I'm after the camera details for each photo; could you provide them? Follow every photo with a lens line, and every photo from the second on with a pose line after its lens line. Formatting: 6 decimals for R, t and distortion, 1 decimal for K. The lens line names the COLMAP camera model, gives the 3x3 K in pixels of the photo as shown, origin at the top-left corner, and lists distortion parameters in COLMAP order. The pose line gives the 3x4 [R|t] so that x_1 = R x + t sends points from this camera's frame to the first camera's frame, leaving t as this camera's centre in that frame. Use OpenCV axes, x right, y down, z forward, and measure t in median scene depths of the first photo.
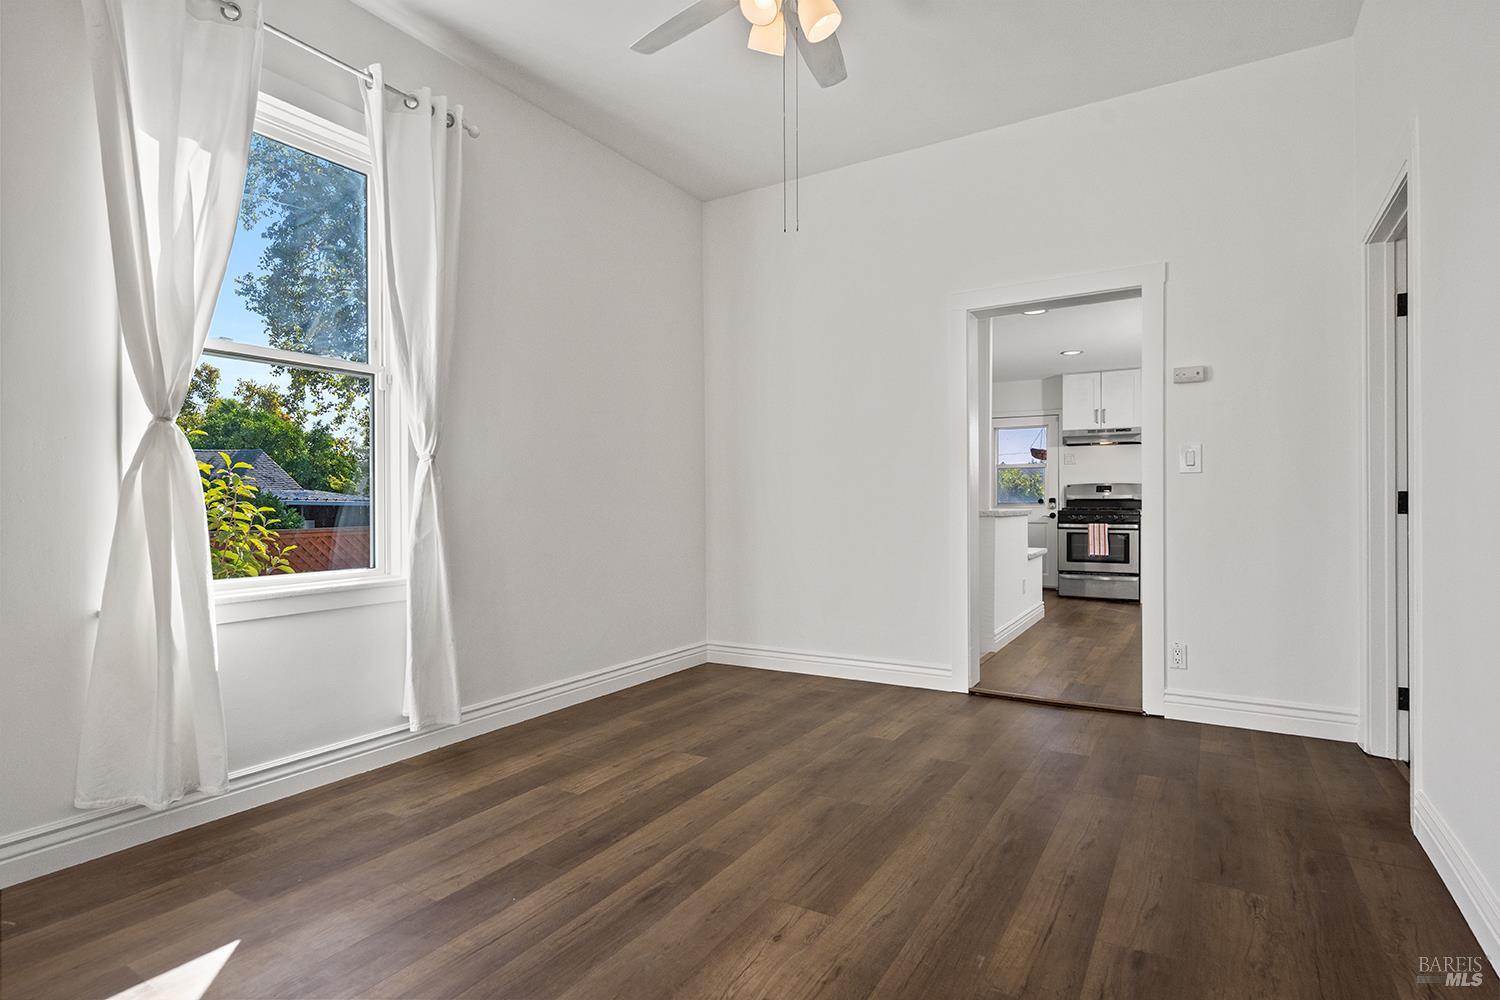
lens RADIAL K [[735.7, 0, 751.1], [0, 735.7, 502.6], [0, 0, 1]] dist [-0.004656, -0.000436]
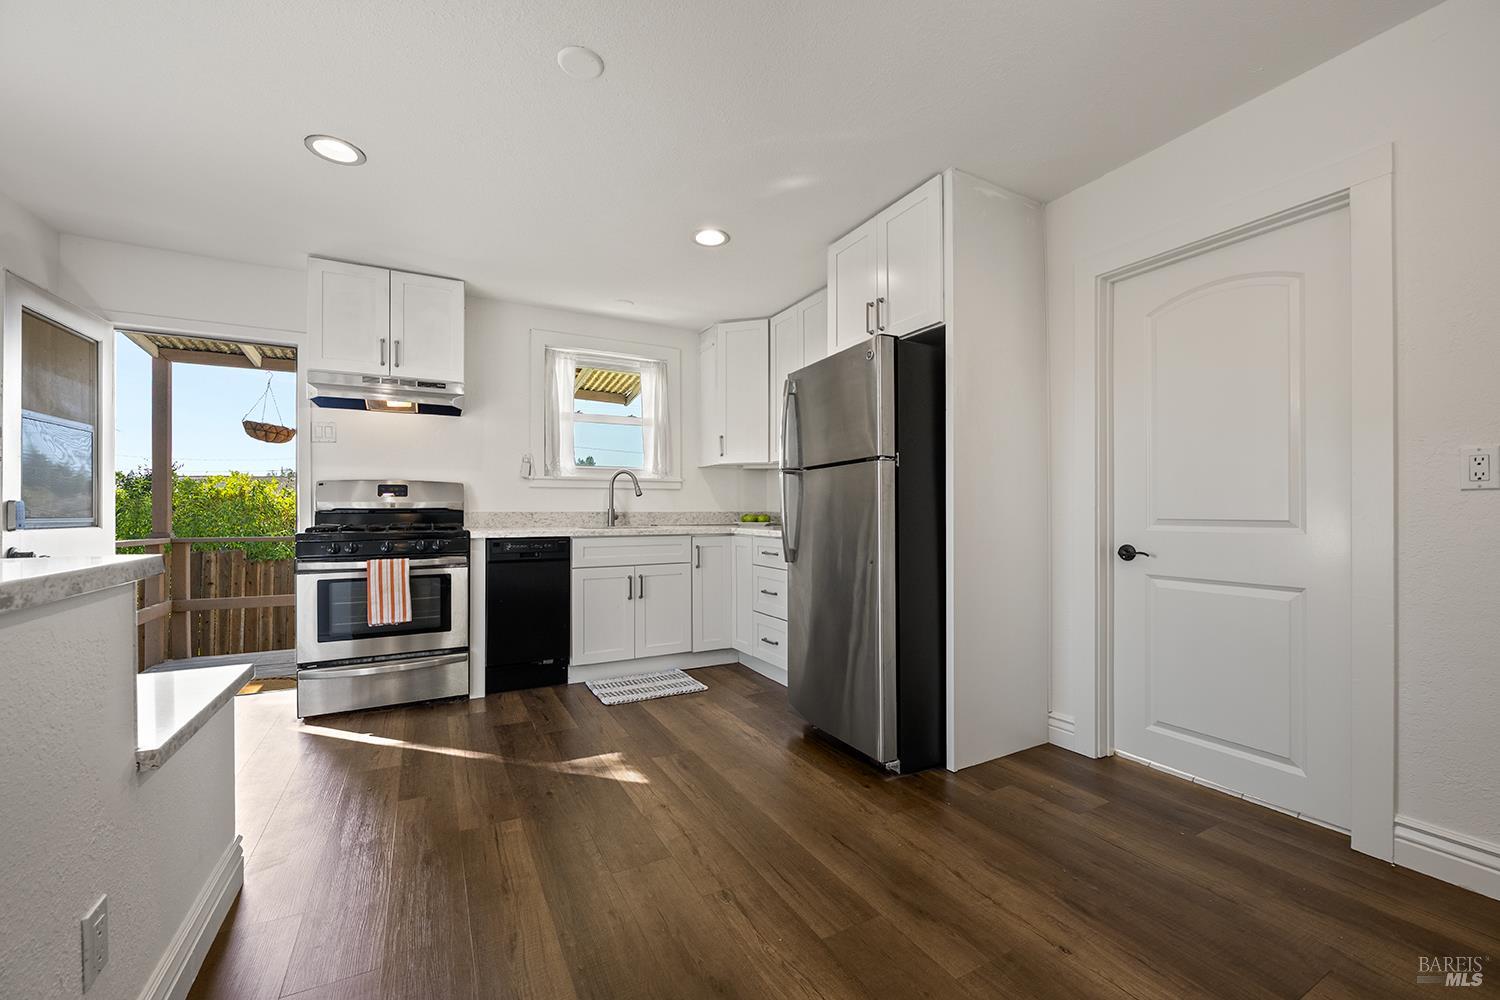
lens RADIAL K [[602.0, 0, 751.1], [0, 602.0, 508.4], [0, 0, 1]] dist [-0.002662, 0.000078]
pose [[0.508371, 0.000678, 0.861138, 0.738817], [0.001120, 0.999998, -0.001449, -0.014297], [-0.861137, 0.001702, 0.508370, 1.747894]]
